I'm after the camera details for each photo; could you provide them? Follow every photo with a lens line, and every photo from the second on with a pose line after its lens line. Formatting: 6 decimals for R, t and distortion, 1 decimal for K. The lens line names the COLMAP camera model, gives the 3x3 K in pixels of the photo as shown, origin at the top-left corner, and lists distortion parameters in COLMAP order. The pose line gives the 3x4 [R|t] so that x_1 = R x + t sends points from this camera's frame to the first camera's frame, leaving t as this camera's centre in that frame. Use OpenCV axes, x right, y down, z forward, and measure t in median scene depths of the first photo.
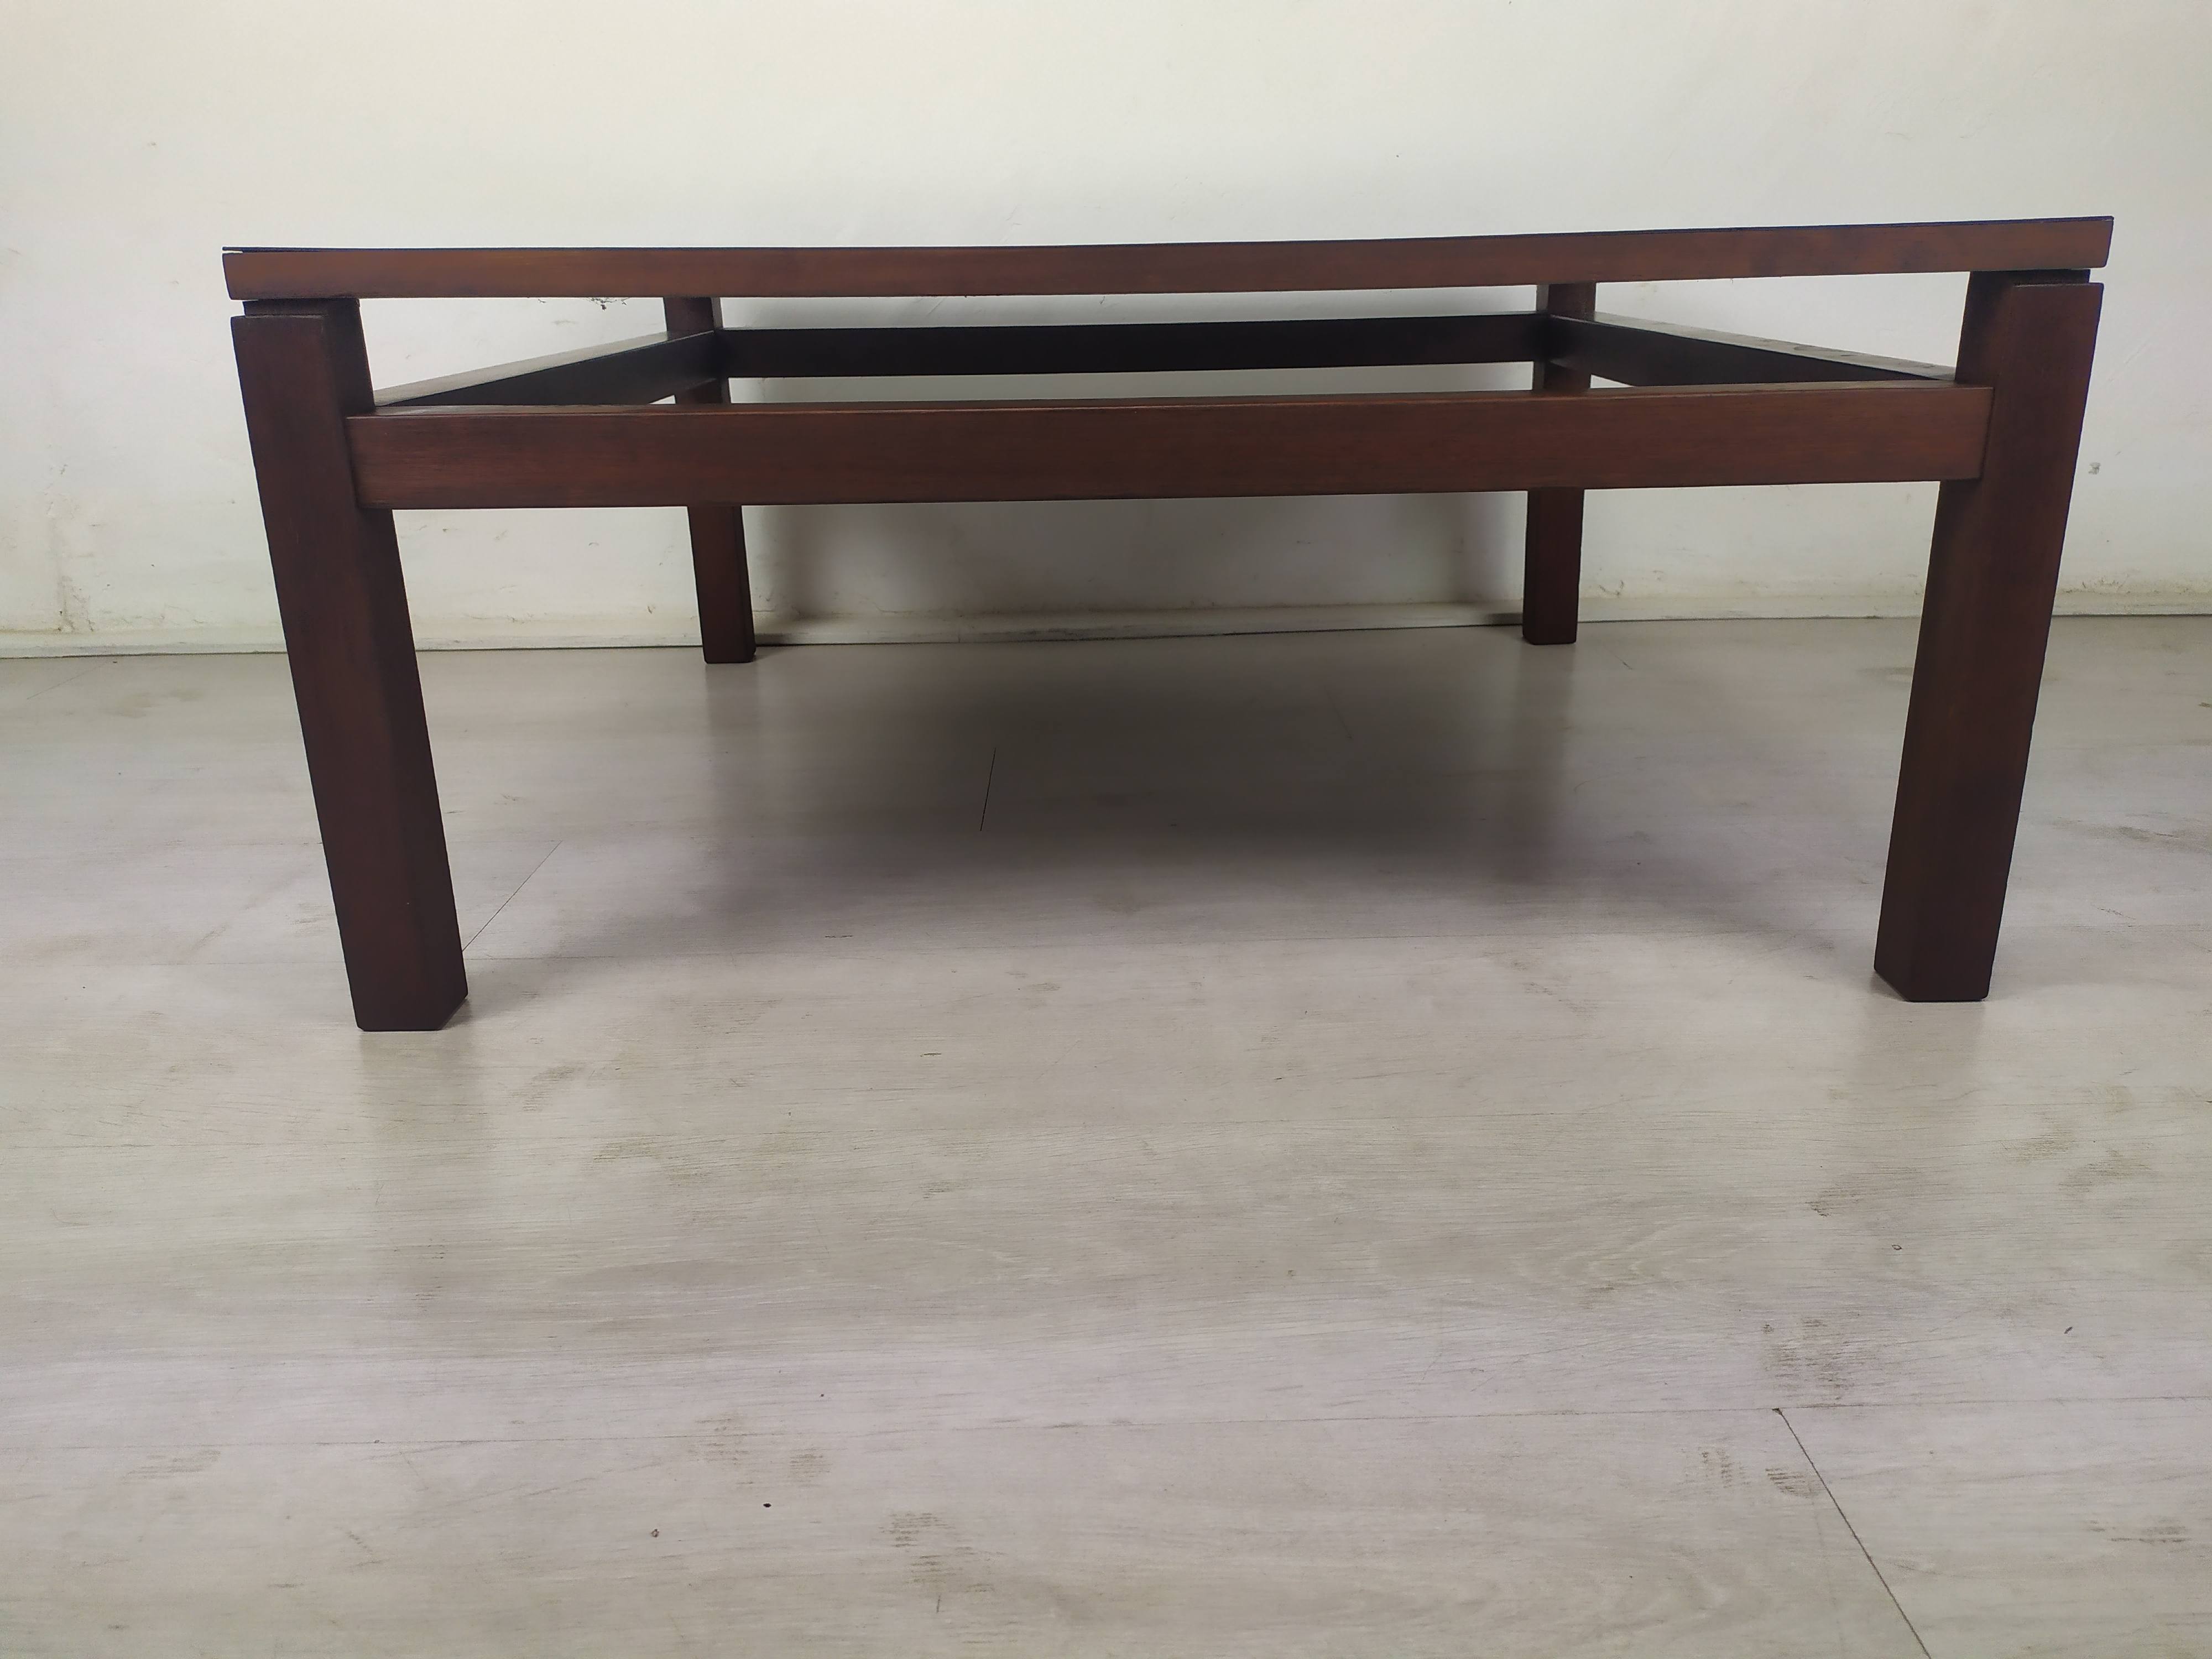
lens RADIAL K [[1657.7, 0, 1105.2], [0, 1657.7, 830.3], [0, 0, 1]] dist [0.024468, -0.029686]
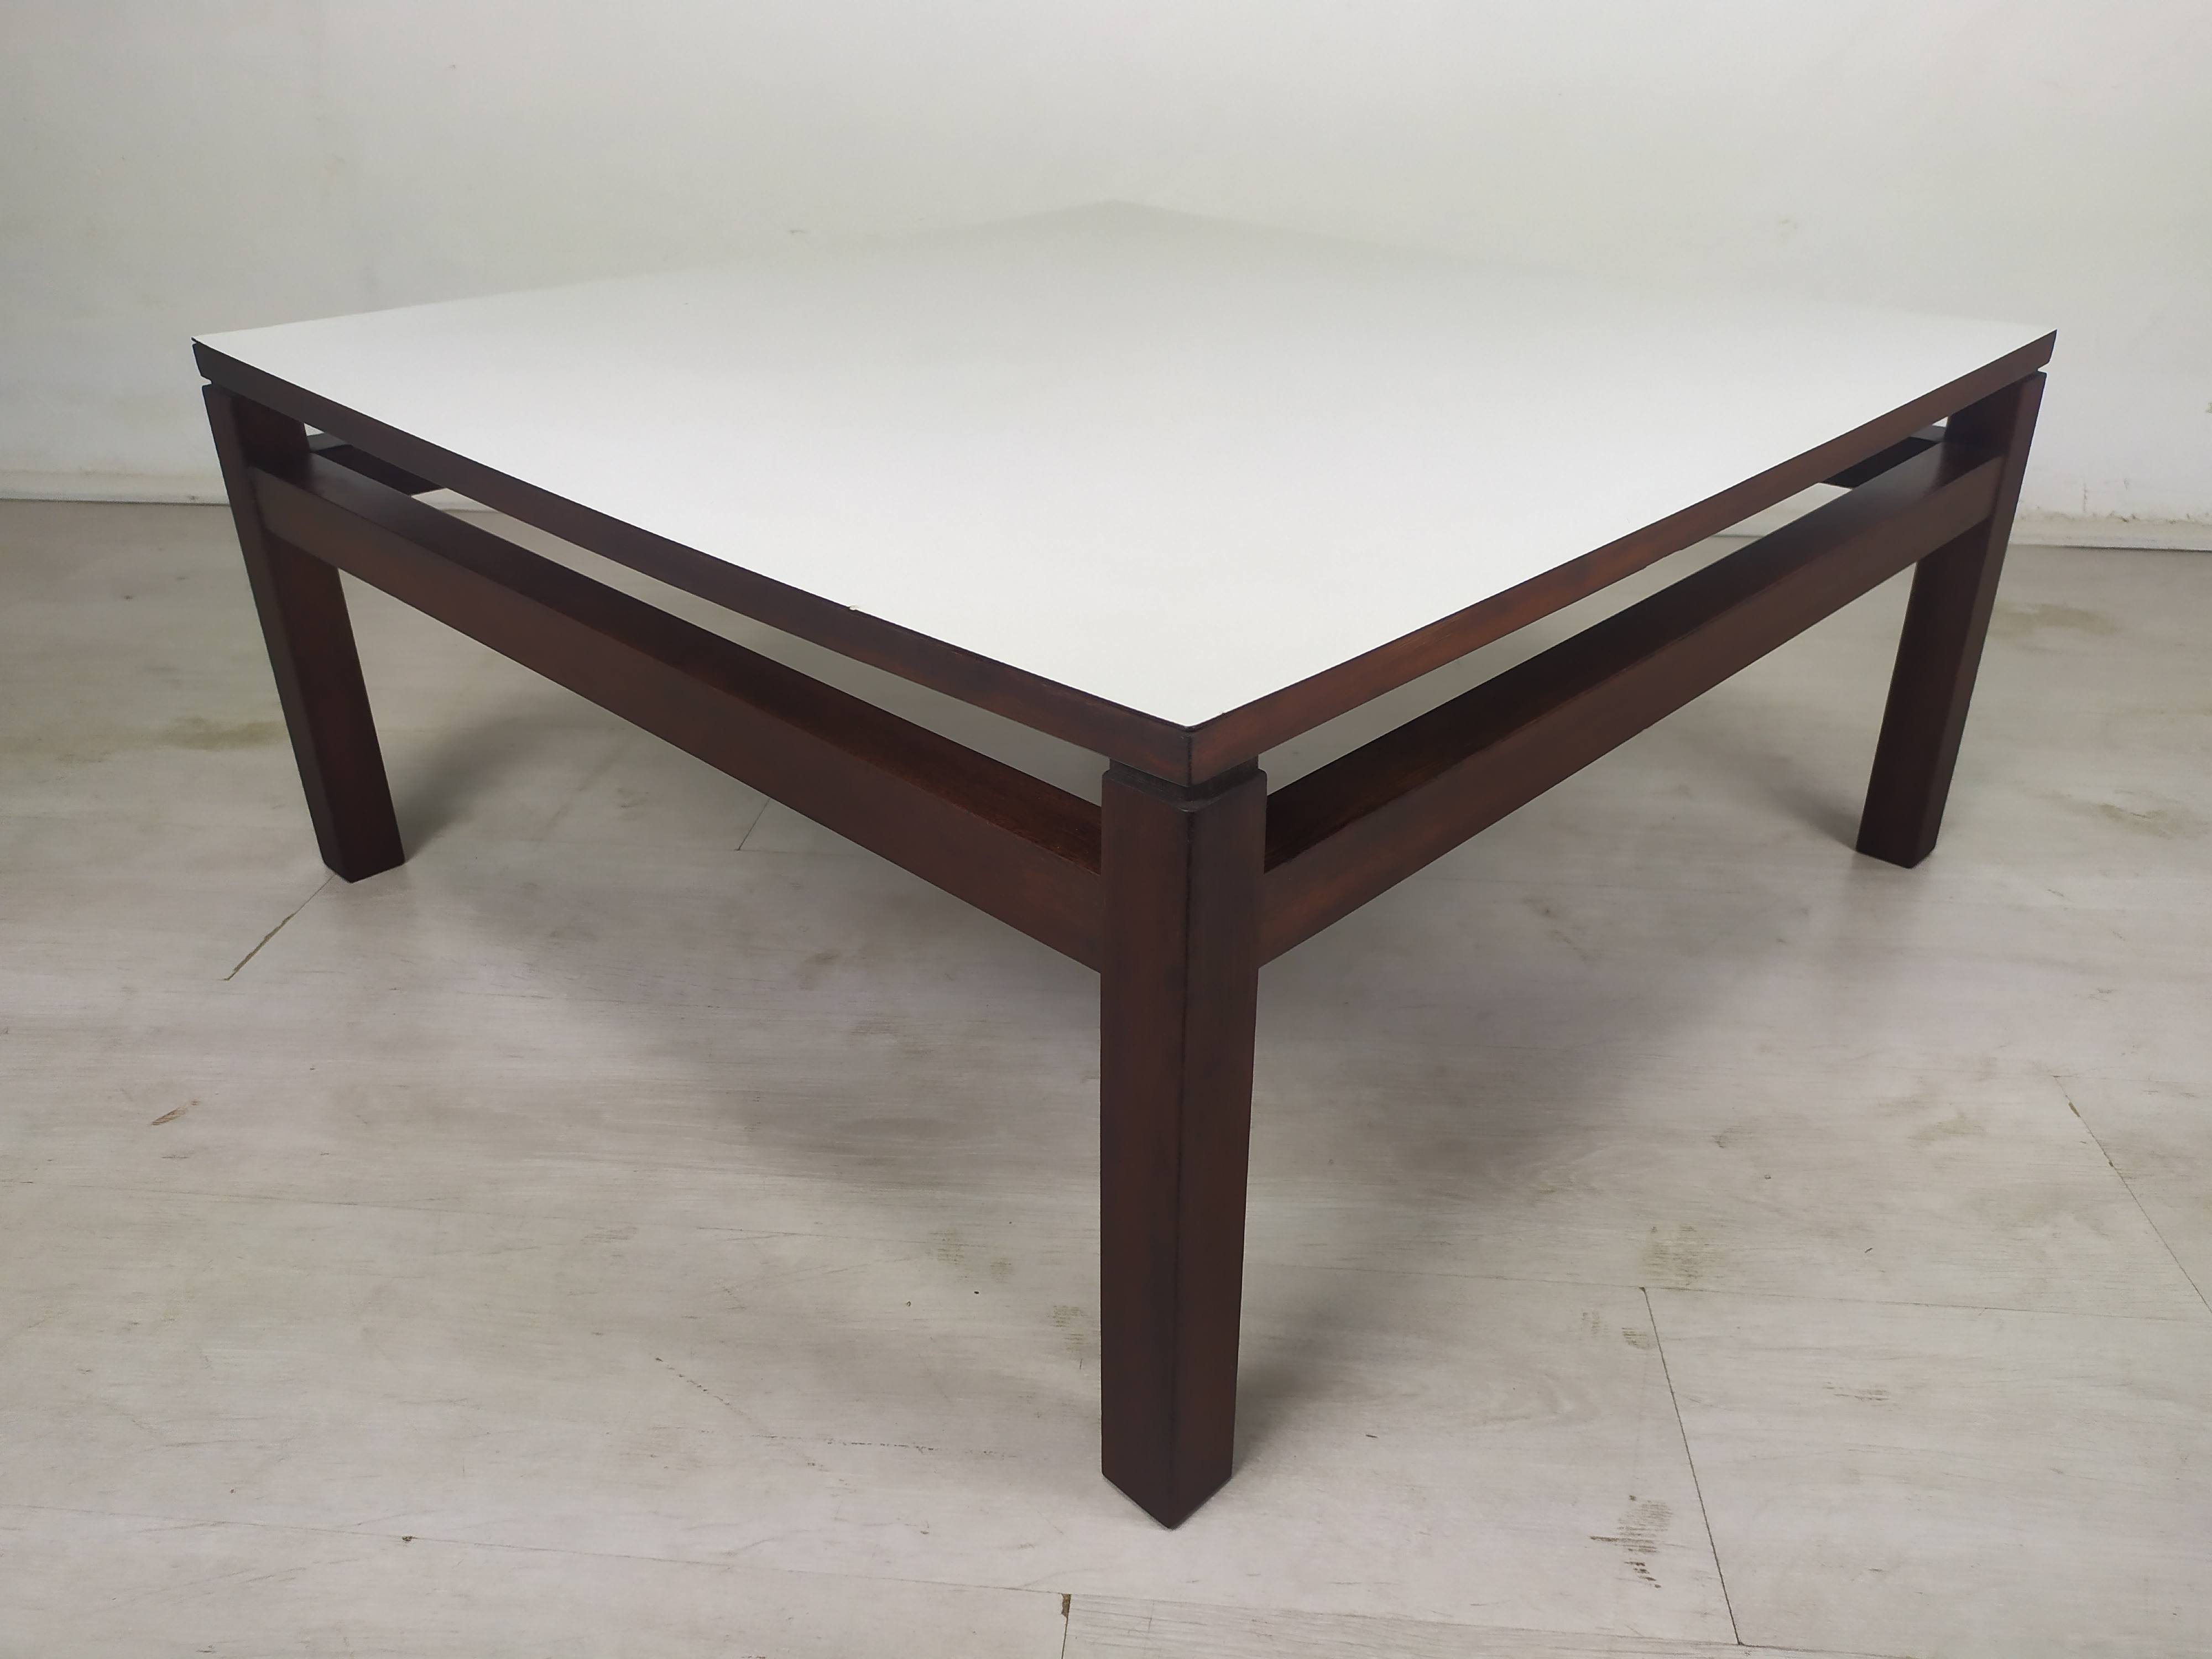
lens RADIAL K [[1657.7, 0, 1105.4], [0, 1657.7, 840.8], [0, 0, 1]] dist [0.024468, -0.029686]
pose [[0.993840, 0.065026, -0.089741, 0.030161], [-0.049102, 0.984315, 0.169452, -0.260142], [0.099353, -0.164001, 0.981444, -0.419893]]
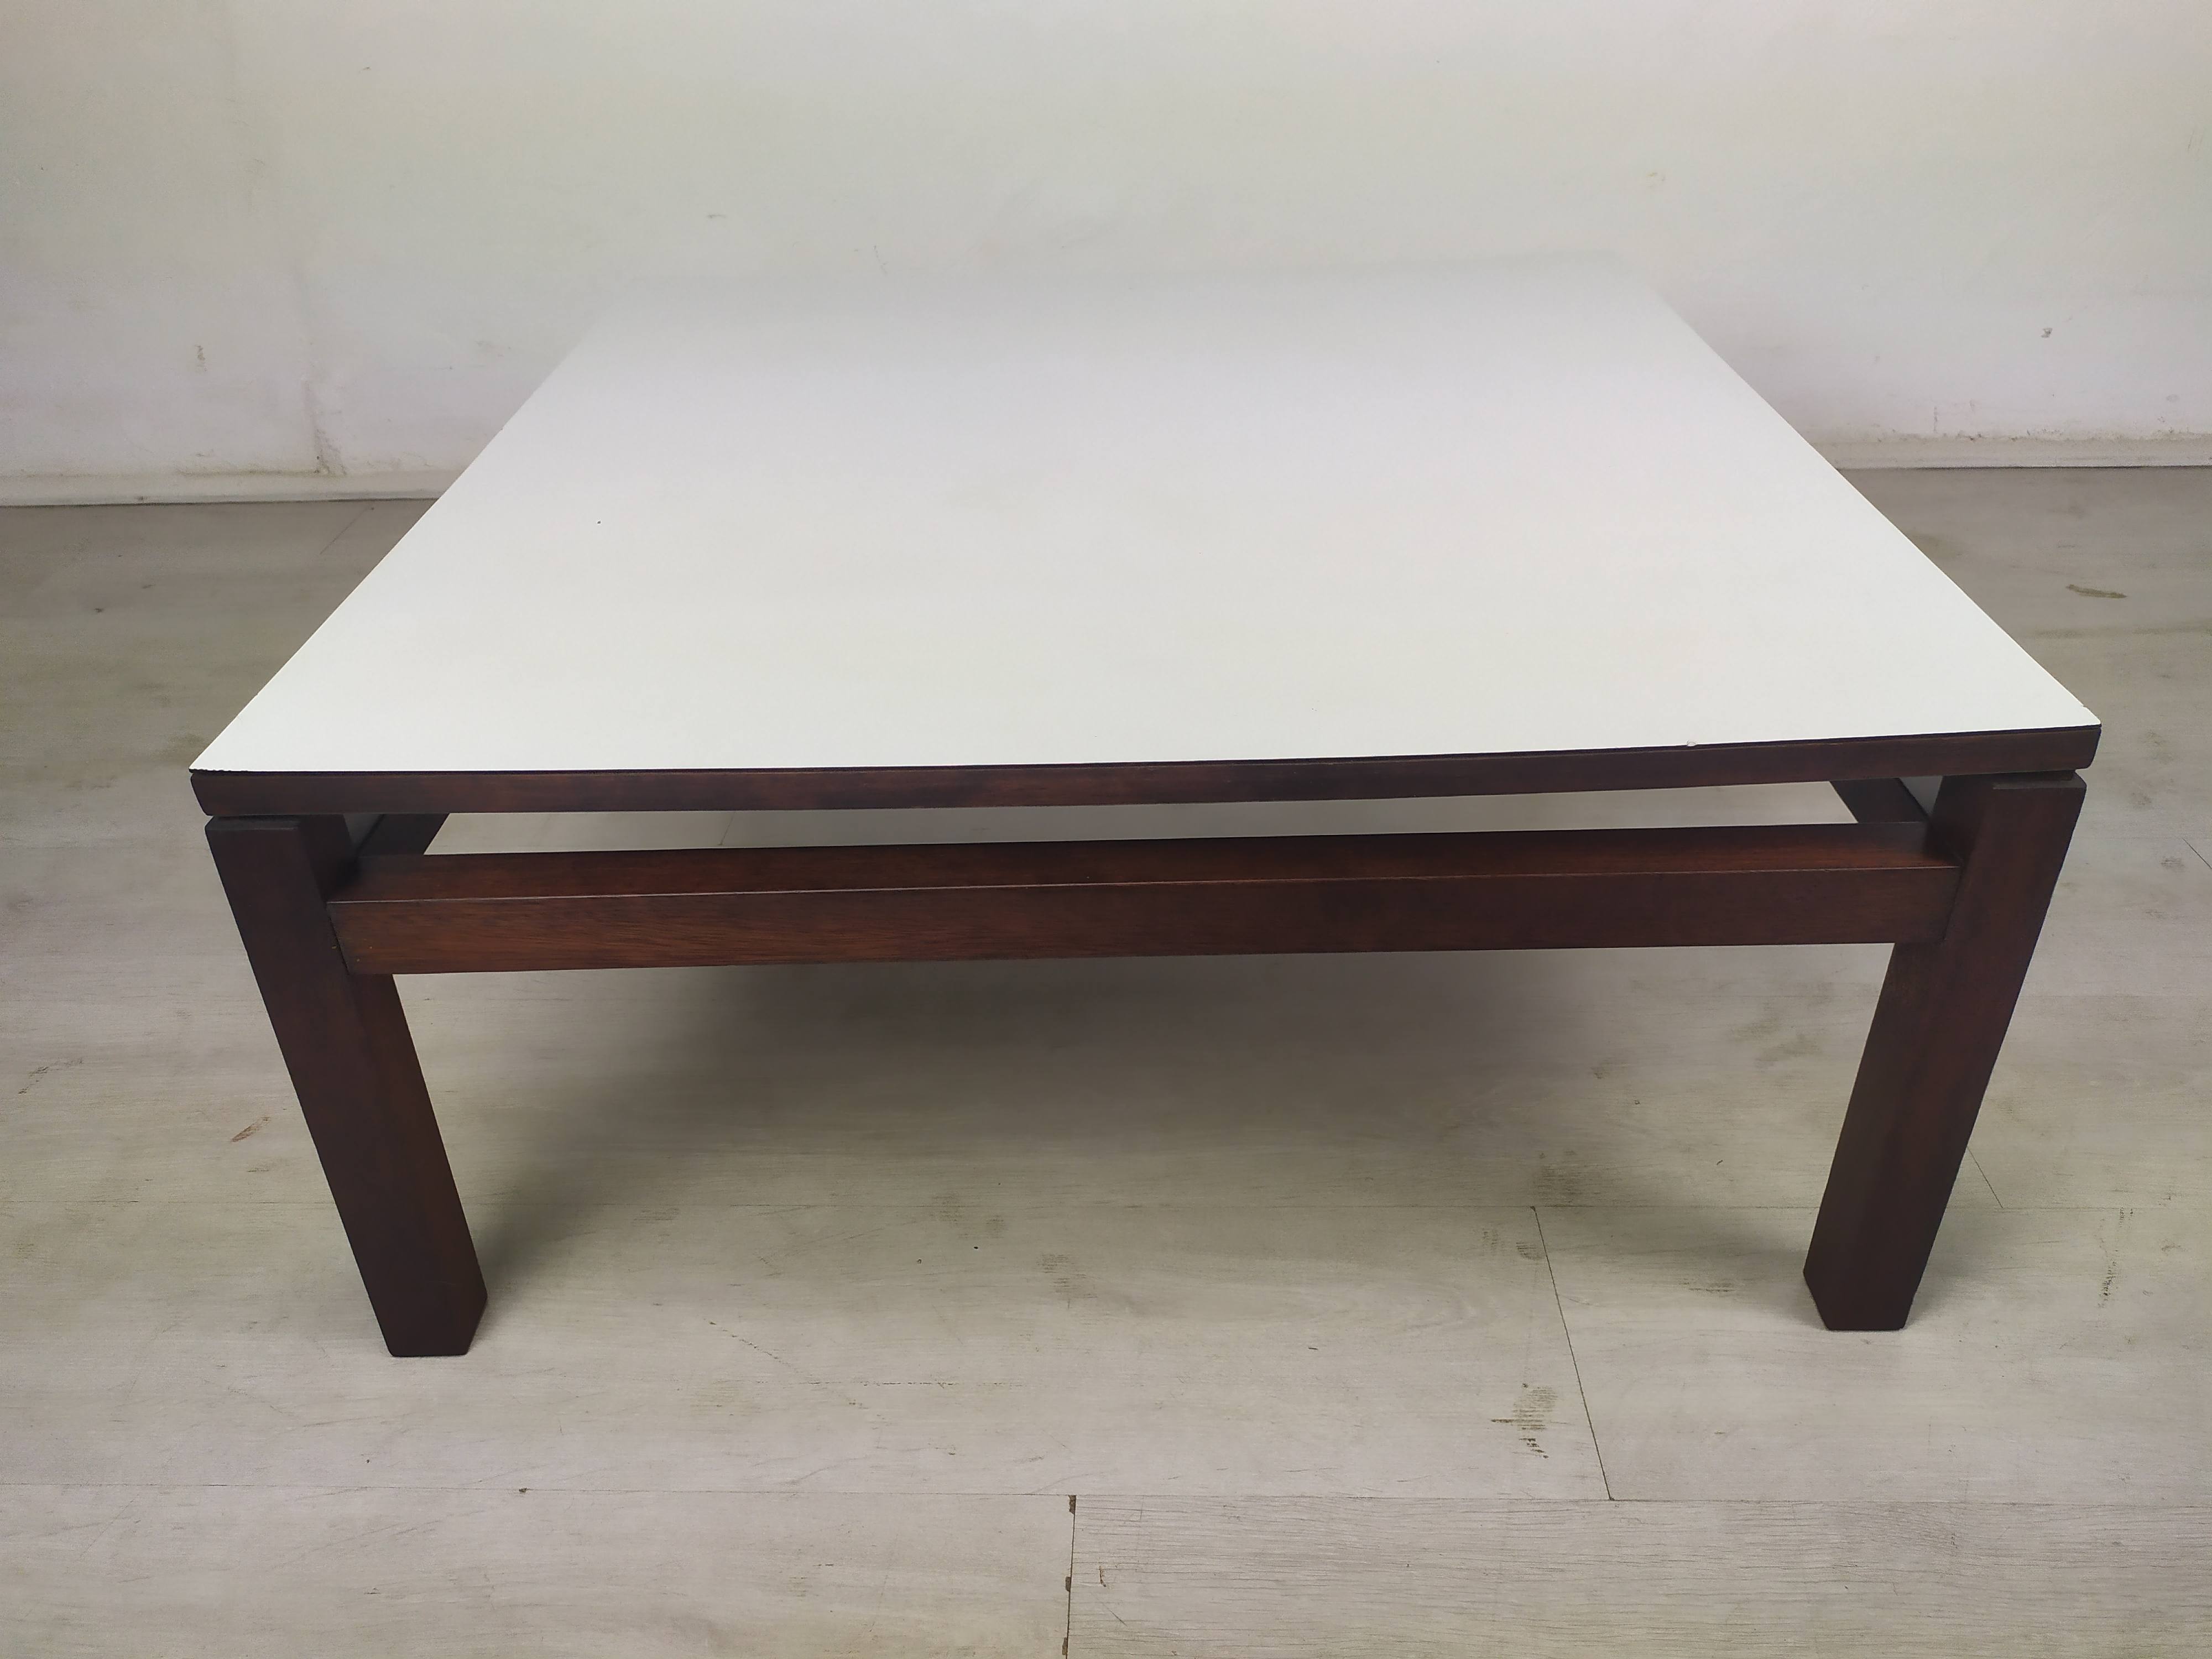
lens RADIAL K [[1657.7, 0, 1101.7], [0, 1657.7, 846.2], [0, 0, 1]] dist [0.024468, -0.029686]
pose [[0.998930, 0.017904, -0.042634, 0.009614], [-0.006799, 0.968848, 0.247563, -0.437701], [0.045739, -0.247008, 0.967933, -0.611119]]
